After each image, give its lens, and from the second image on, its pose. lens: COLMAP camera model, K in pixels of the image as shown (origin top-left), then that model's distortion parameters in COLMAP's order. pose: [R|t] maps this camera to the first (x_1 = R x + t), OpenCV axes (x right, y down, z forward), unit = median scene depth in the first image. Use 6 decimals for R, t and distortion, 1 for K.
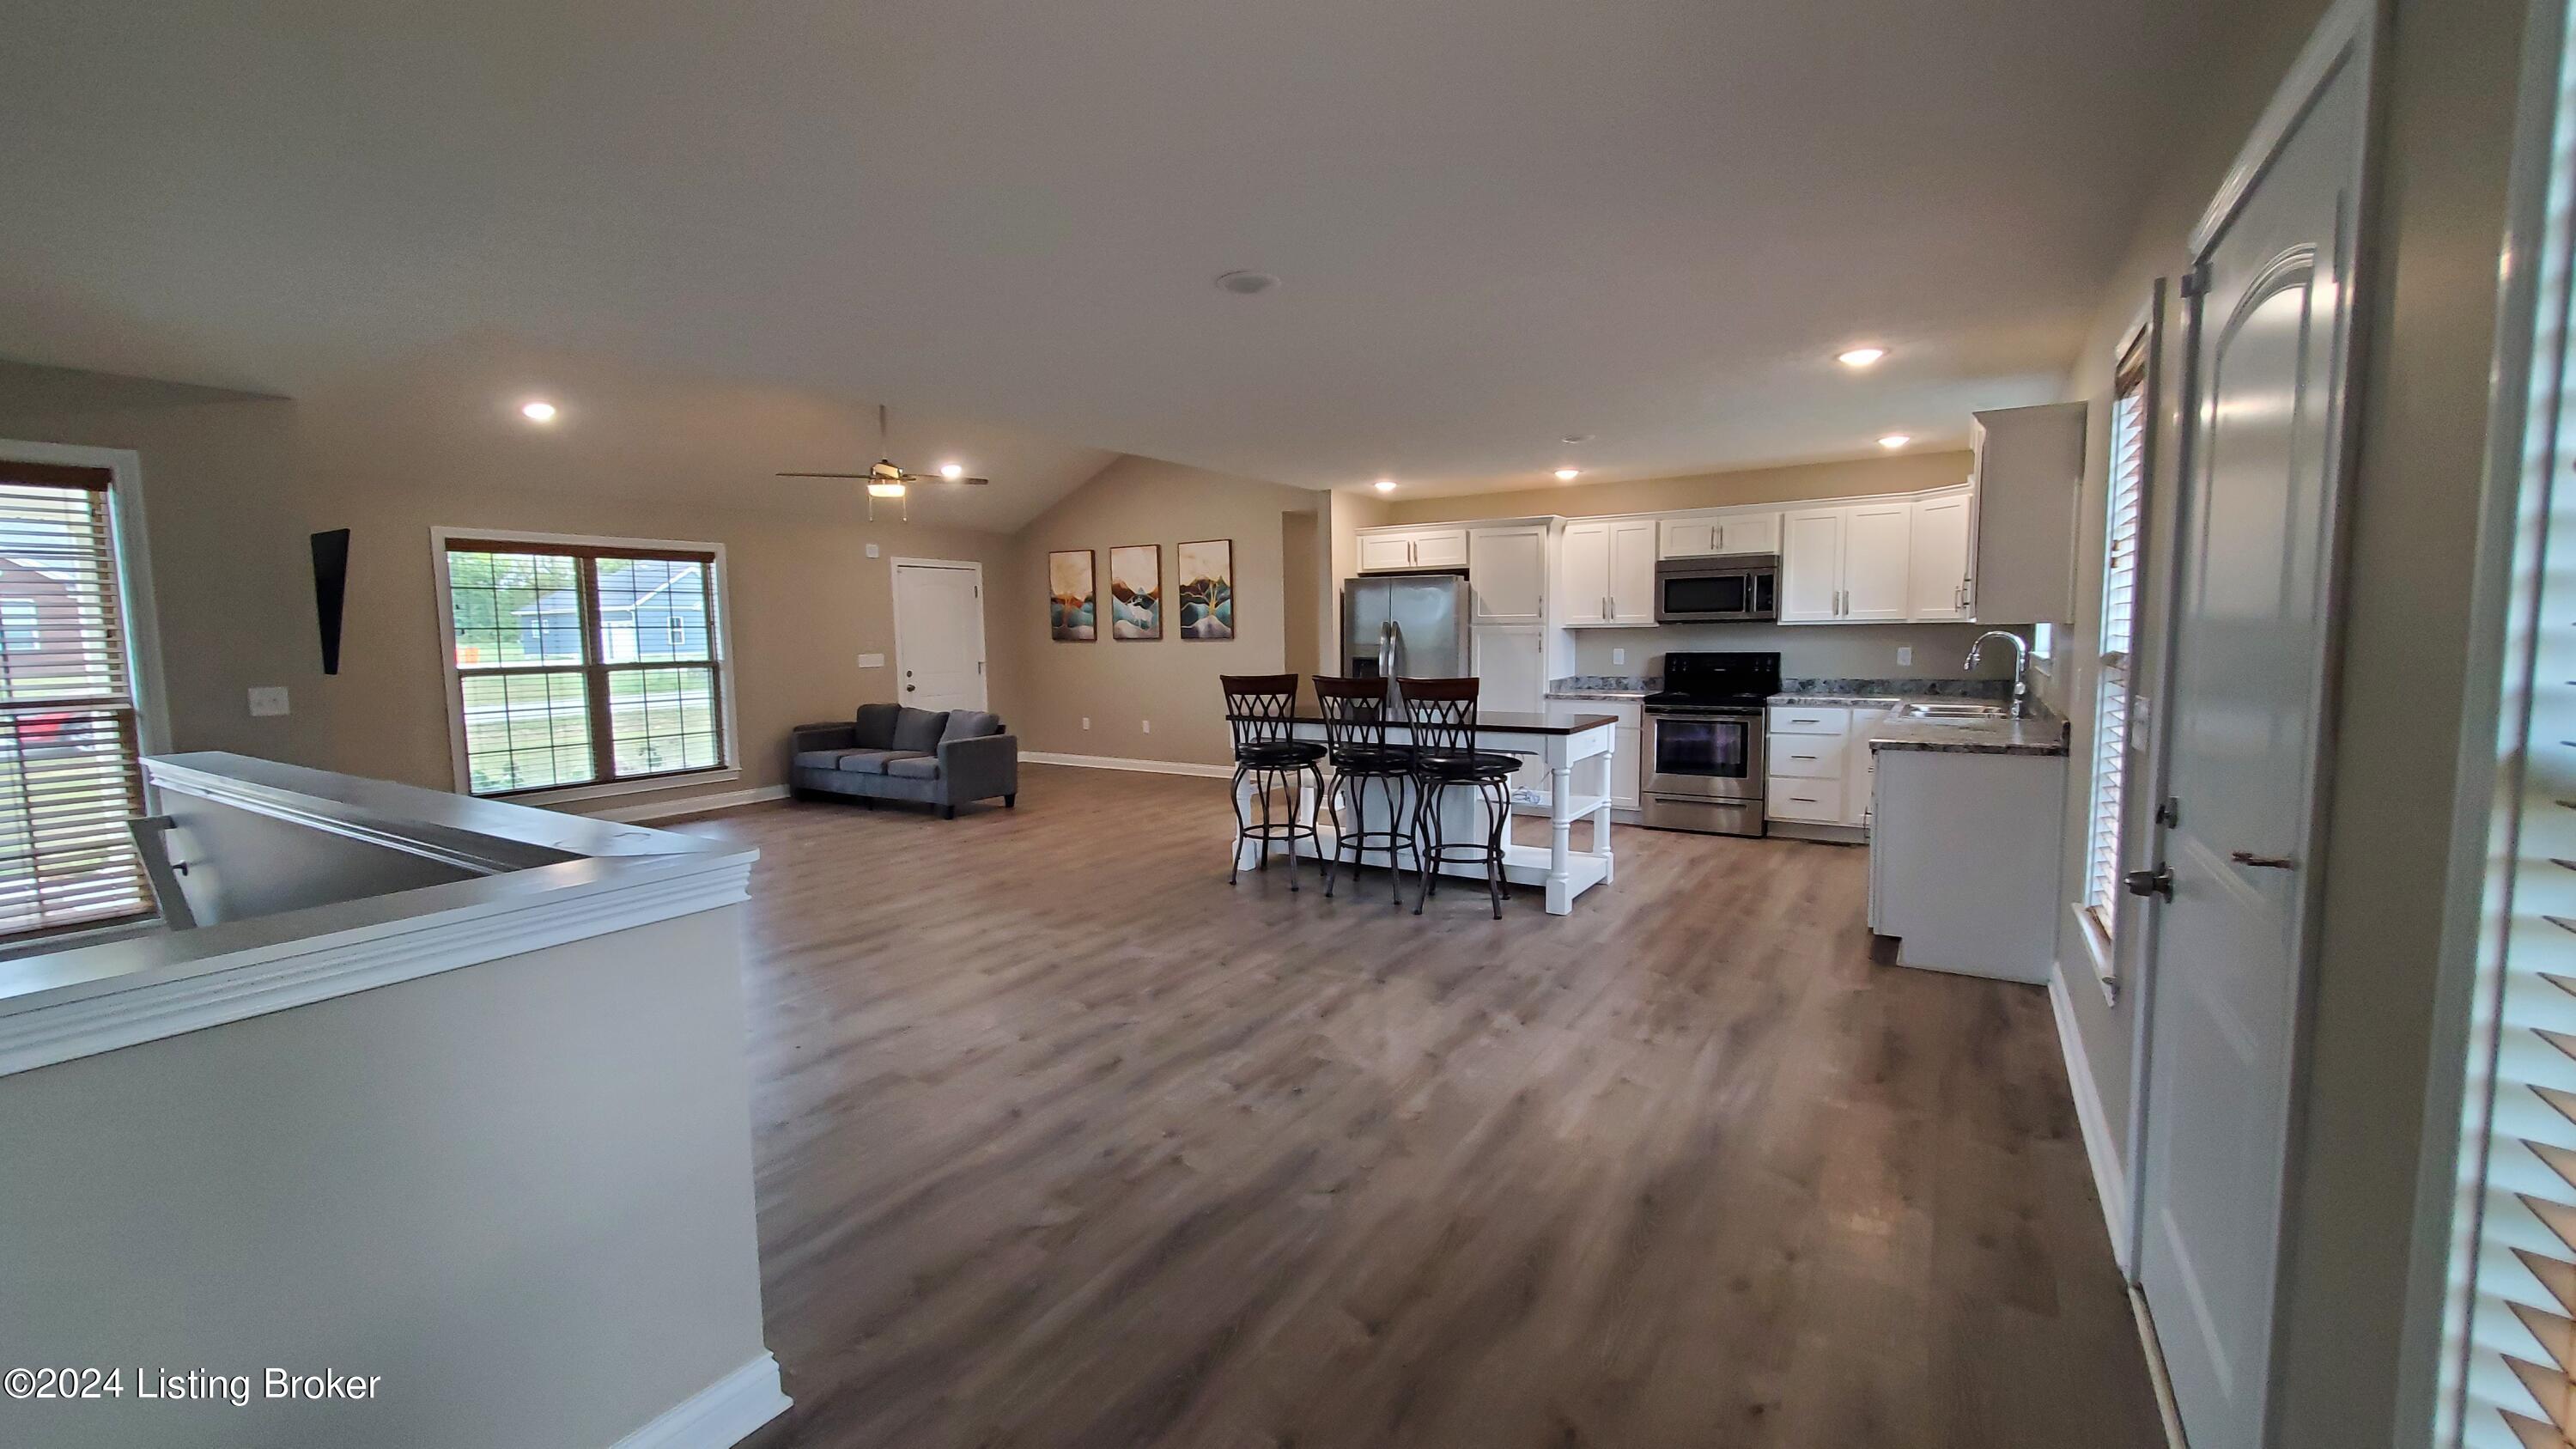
lens RADIAL K [[1037.4, 0, 1293.9], [0, 1037.4, 735.7], [0, 0, 1]] dist [0.001768, -0.000326]
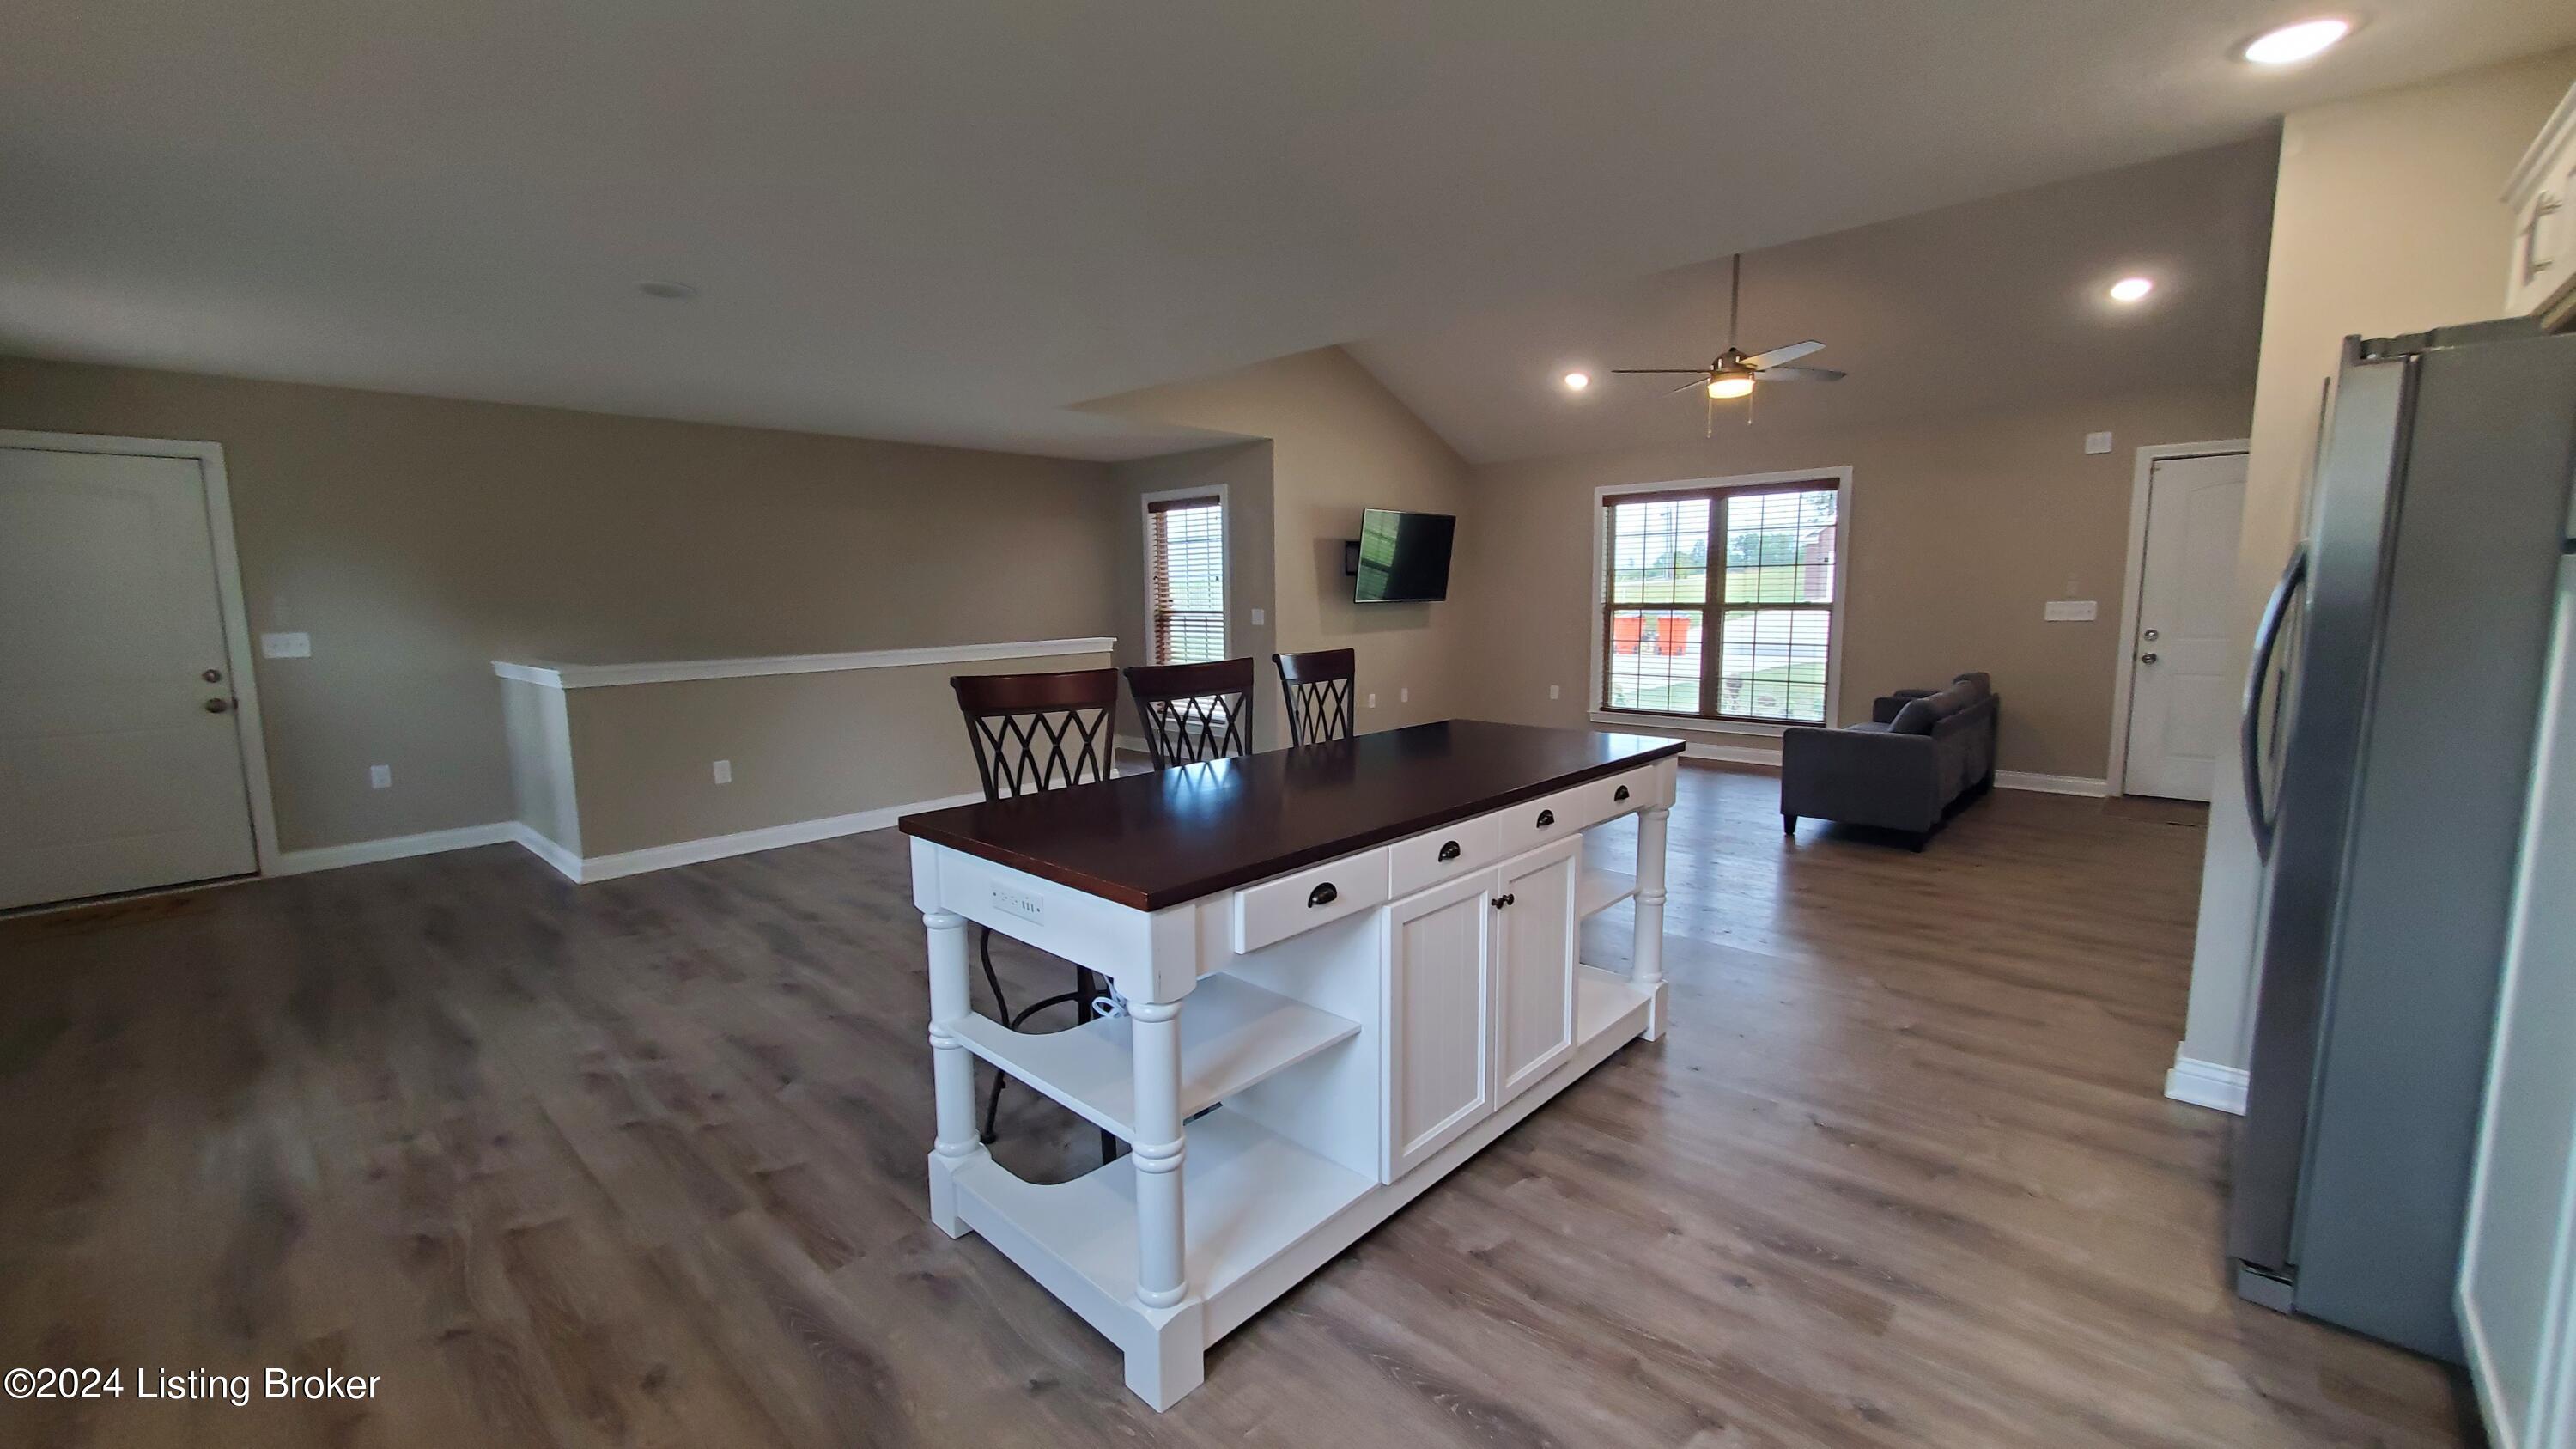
lens RADIAL K [[1037.4, 0, 1294.1], [0, 1037.4, 701.3], [0, 0, 1]] dist [0.001768, -0.000326]
pose [[-0.179418, 0.125210, -0.975772, 0.659415], [-0.085514, 0.986128, 0.142262, -0.131858], [0.980049, 0.108967, -0.166222, 1.229149]]
